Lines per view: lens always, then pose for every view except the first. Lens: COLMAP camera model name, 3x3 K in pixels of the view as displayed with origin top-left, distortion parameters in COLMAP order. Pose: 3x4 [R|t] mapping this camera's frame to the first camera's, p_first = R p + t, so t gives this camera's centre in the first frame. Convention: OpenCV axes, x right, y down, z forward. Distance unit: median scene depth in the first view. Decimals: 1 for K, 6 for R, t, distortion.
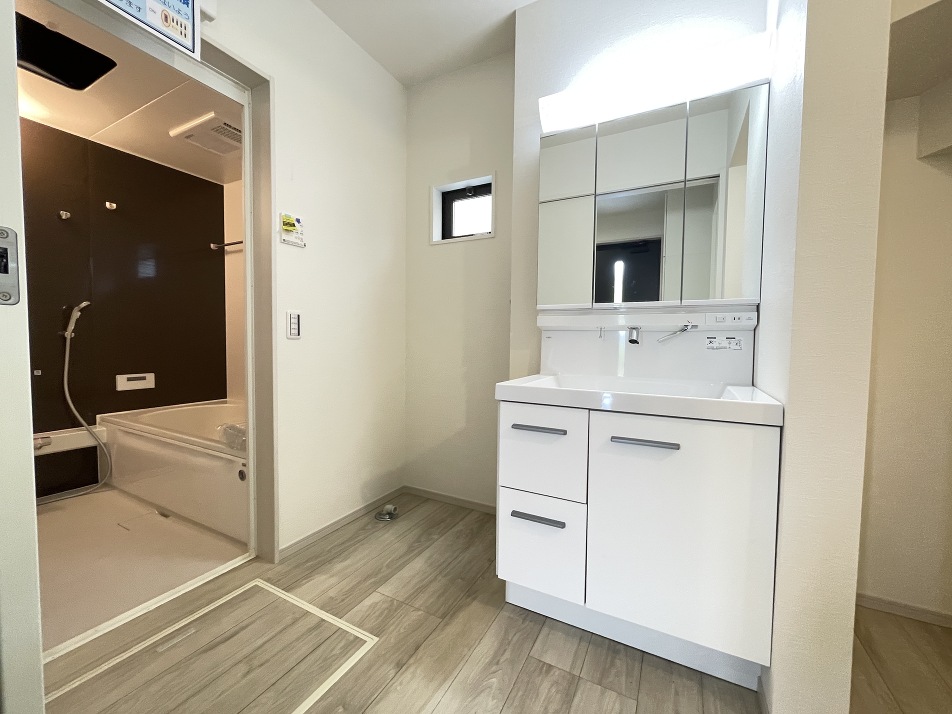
lens RADIAL K [[384.3, 0, 475.8], [0, 384.3, 358.5], [0, 0, 1]] dist [-0.002144, -0.000502]
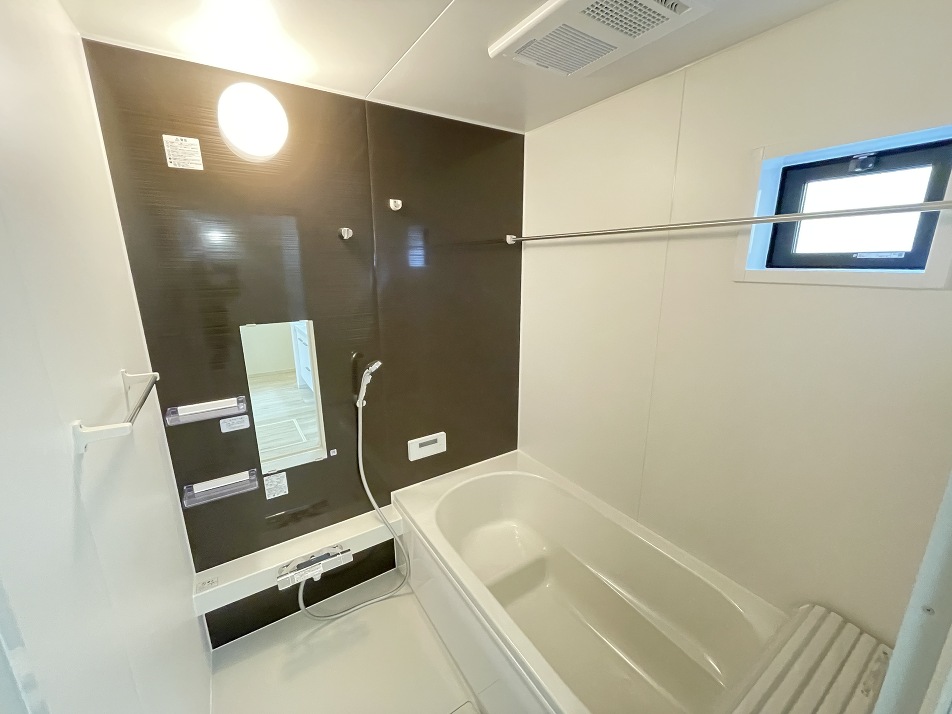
lens RADIAL K [[384.3, 0, 473.7], [0, 384.3, 357.5], [0, 0, 1]] dist [-0.002144, -0.000502]
pose [[0.874863, 0.093285, -0.475302, -0.497104], [-0.002300, 0.982068, 0.188512, -0.266897], [0.484365, -0.163829, 0.859390, 0.455696]]
